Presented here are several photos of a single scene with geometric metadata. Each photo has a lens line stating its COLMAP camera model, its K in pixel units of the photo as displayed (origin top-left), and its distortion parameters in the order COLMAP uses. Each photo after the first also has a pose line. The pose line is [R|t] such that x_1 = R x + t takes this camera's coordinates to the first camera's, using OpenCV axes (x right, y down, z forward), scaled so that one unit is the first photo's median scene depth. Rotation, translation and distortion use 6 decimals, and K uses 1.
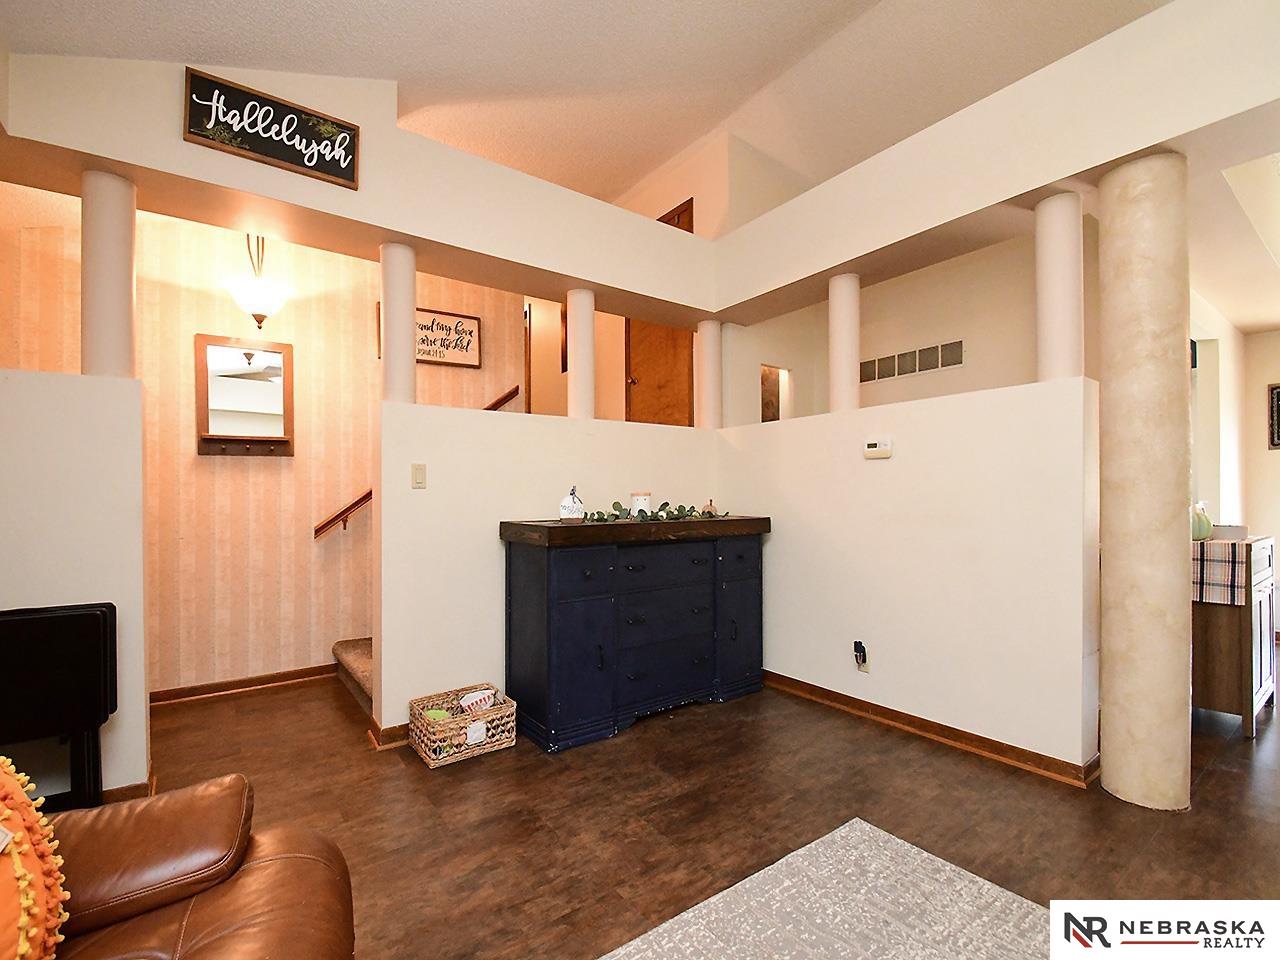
lens RADIAL K [[554.6, 0, 663.4], [0, 554.6, 491.9], [0, 0, 1]] dist [0.018072, -0.016247]
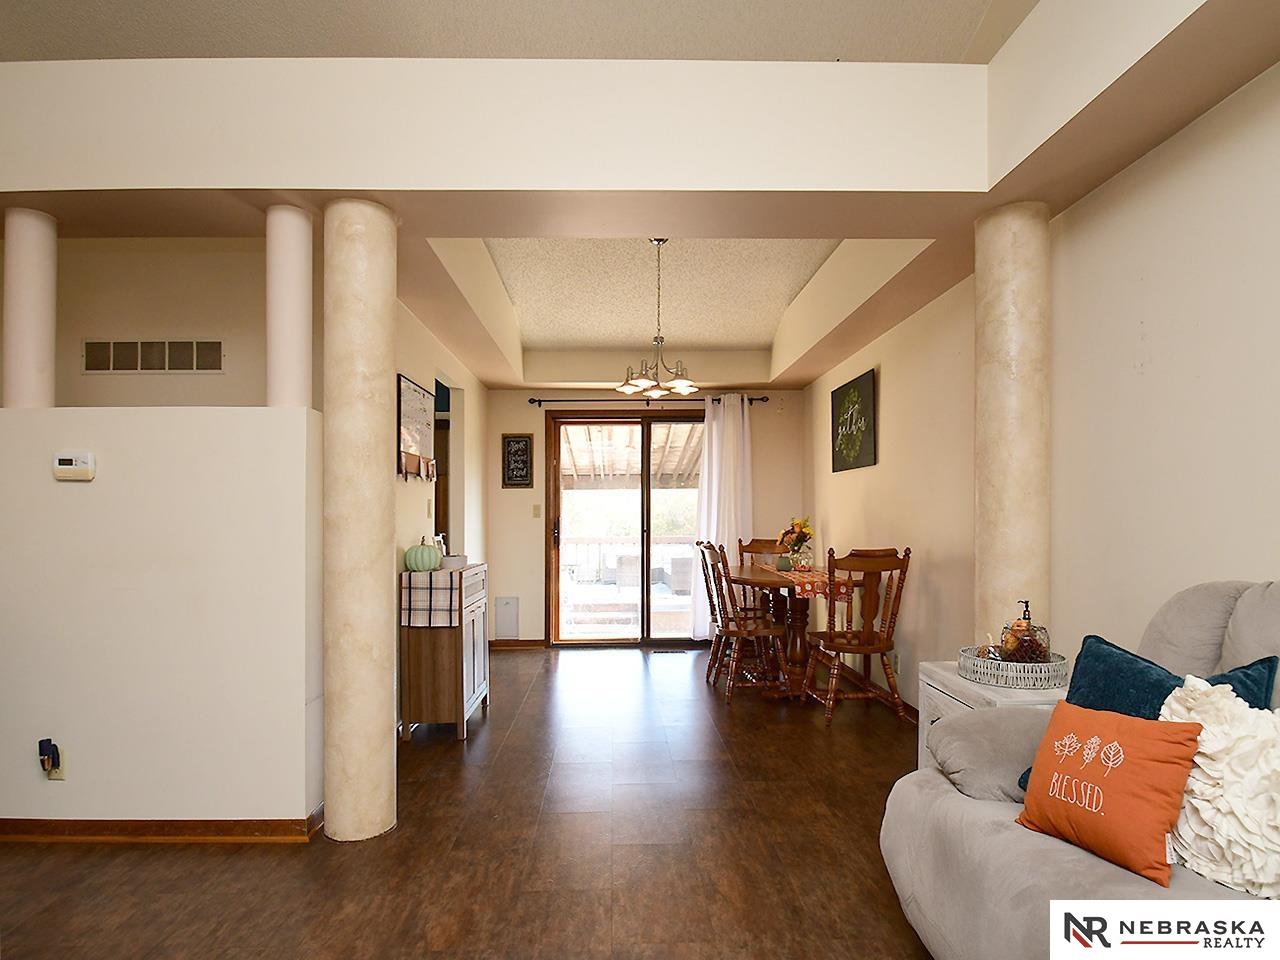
lens RADIAL K [[663.6, 0, 604.2], [0, 663.6, 519.8], [0, 0, 1]] dist [-0.003533, -0.015652]
pose [[0.606261, 0.004603, 0.795252, 0.161596], [-0.009815, 0.999950, 0.001695, -0.022718], [-0.795205, -0.008833, 0.606276, -0.080035]]
